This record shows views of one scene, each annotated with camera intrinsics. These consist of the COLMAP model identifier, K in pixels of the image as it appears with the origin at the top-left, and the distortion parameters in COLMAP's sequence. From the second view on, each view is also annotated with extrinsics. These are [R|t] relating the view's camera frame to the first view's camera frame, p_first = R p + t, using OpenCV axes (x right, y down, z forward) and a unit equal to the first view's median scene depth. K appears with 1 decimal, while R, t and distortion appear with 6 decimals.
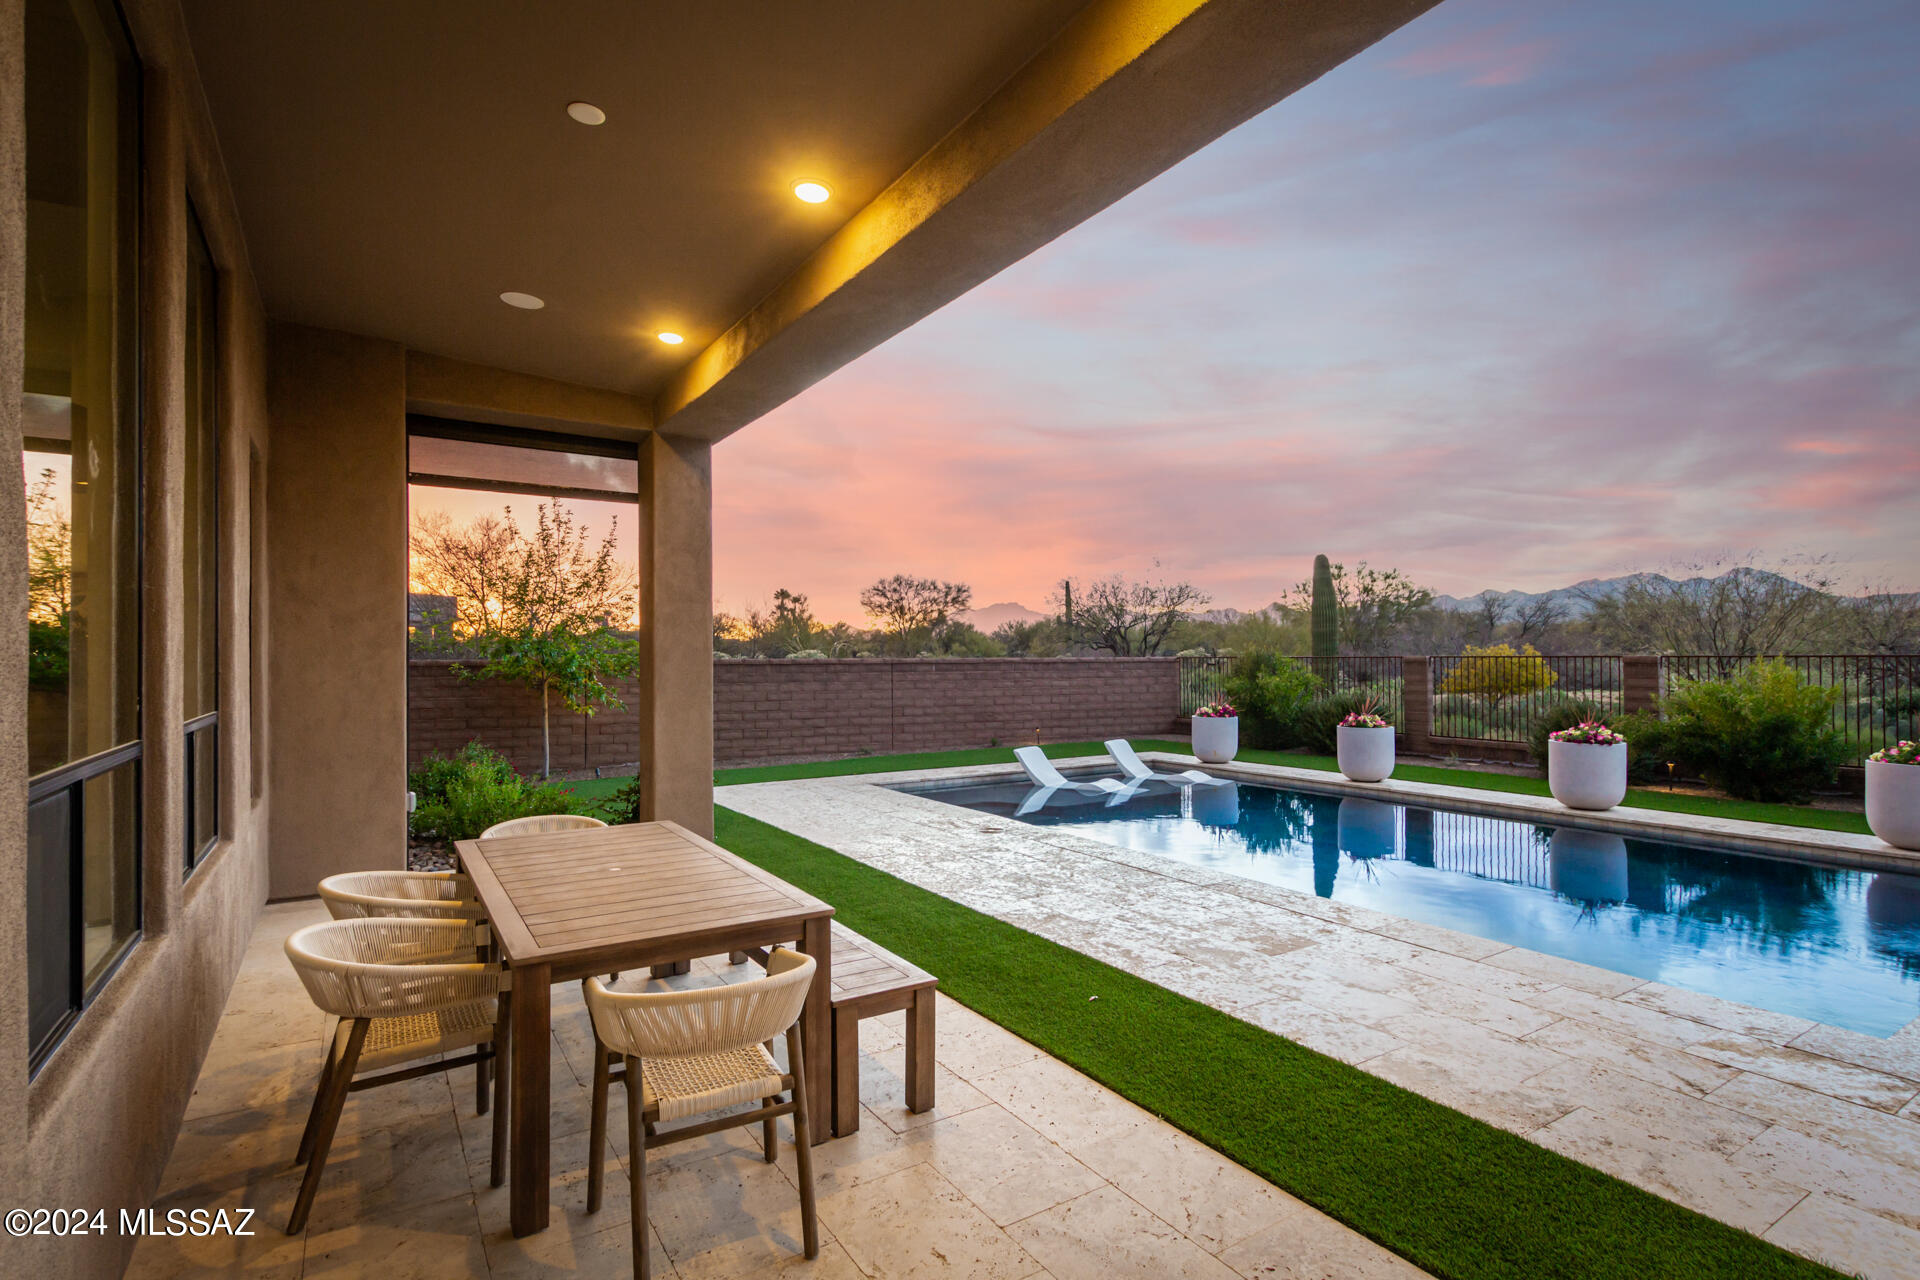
lens RADIAL K [[933.0, 0, 968.7], [0, 933.0, 654.6], [0, 0, 1]] dist [-0.000988, -0.001788]
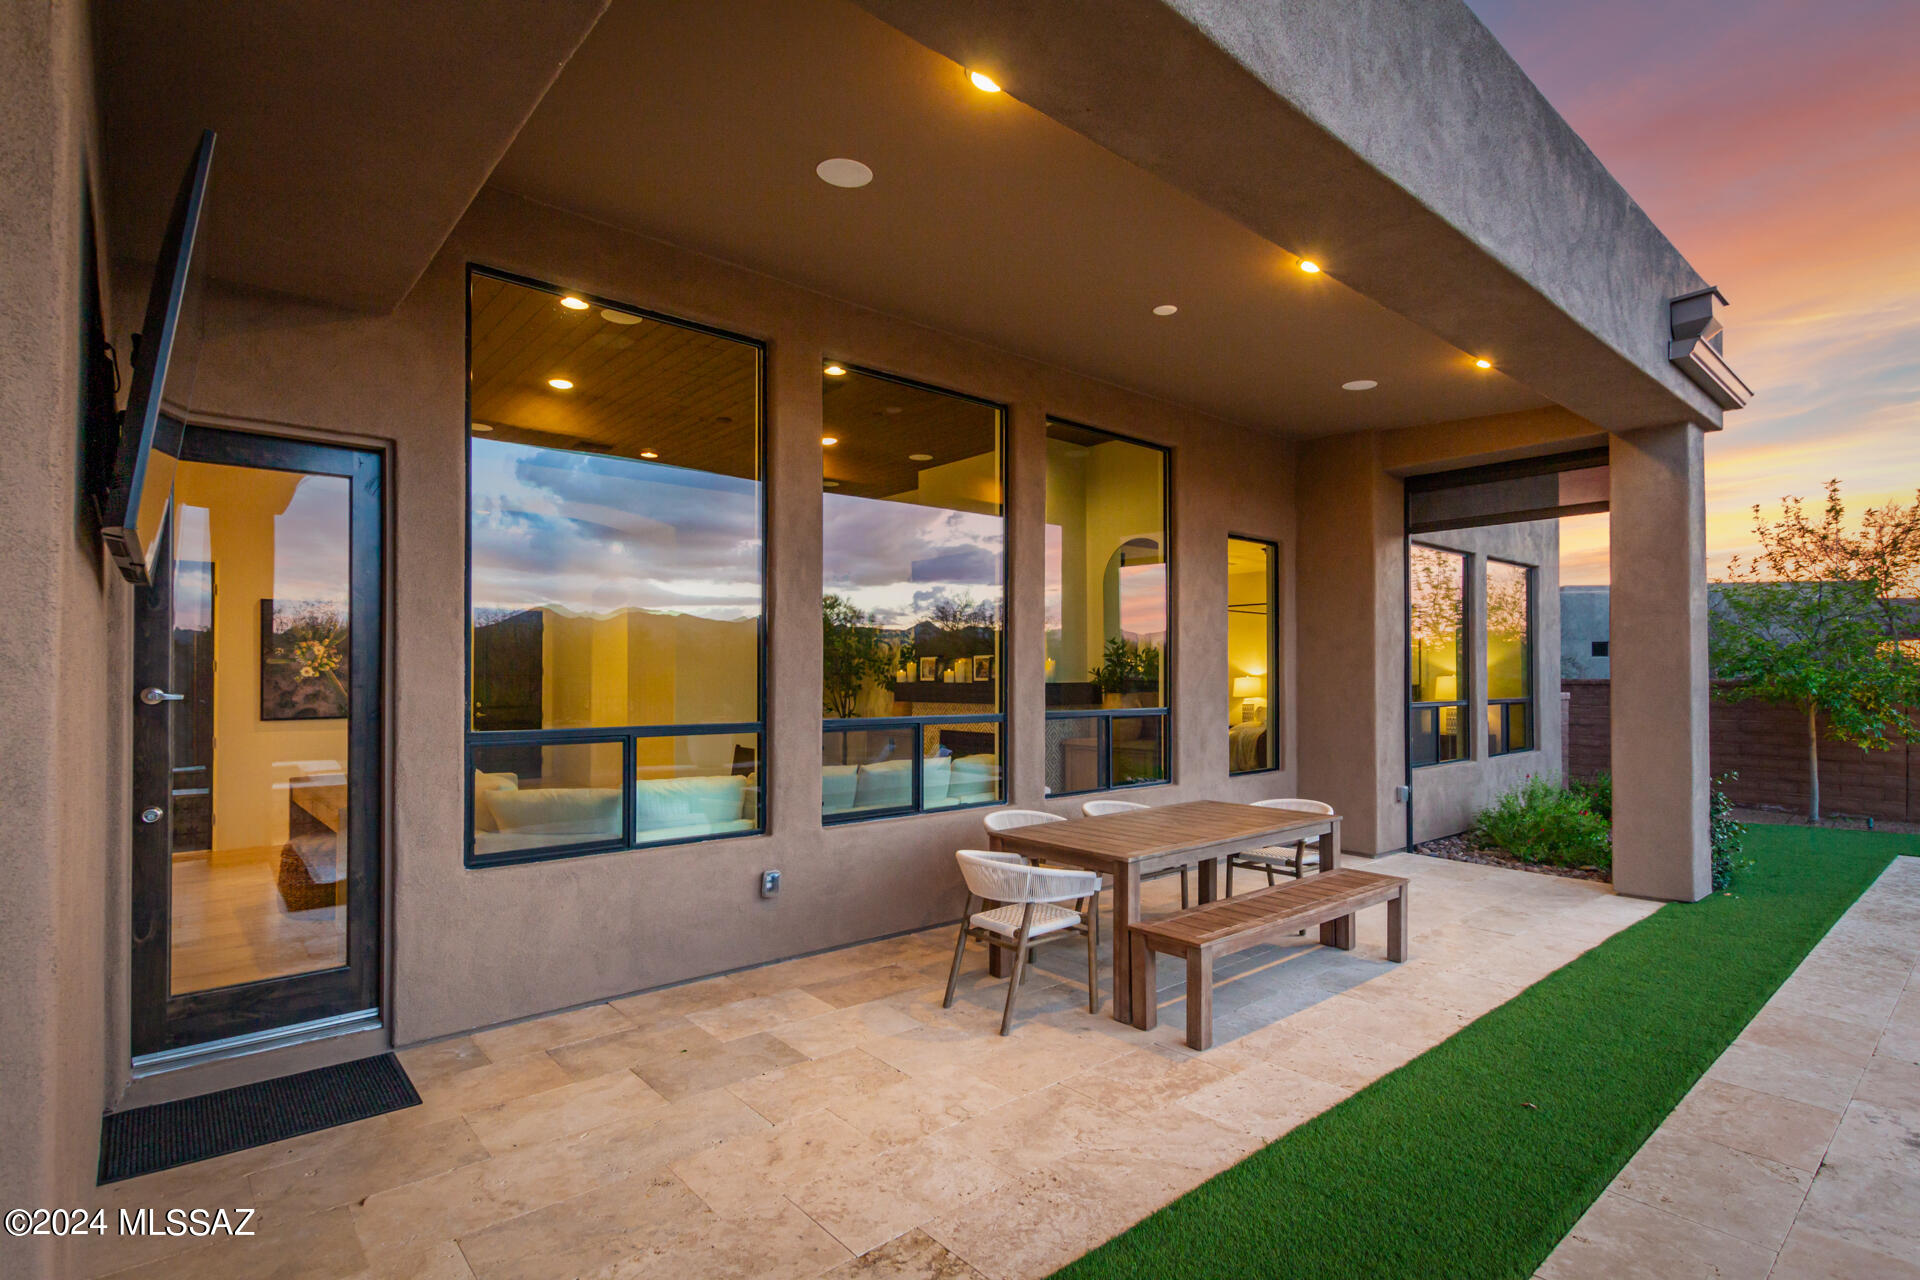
lens RADIAL K [[933.0, 0, 963.8], [0, 933.0, 657.0], [0, 0, 1]] dist [-0.000988, -0.001788]
pose [[0.132285, -0.017051, -0.991065, 0.485191], [0.000054, 0.999852, -0.017195, -0.000419], [0.991212, 0.002221, 0.132267, 0.233007]]
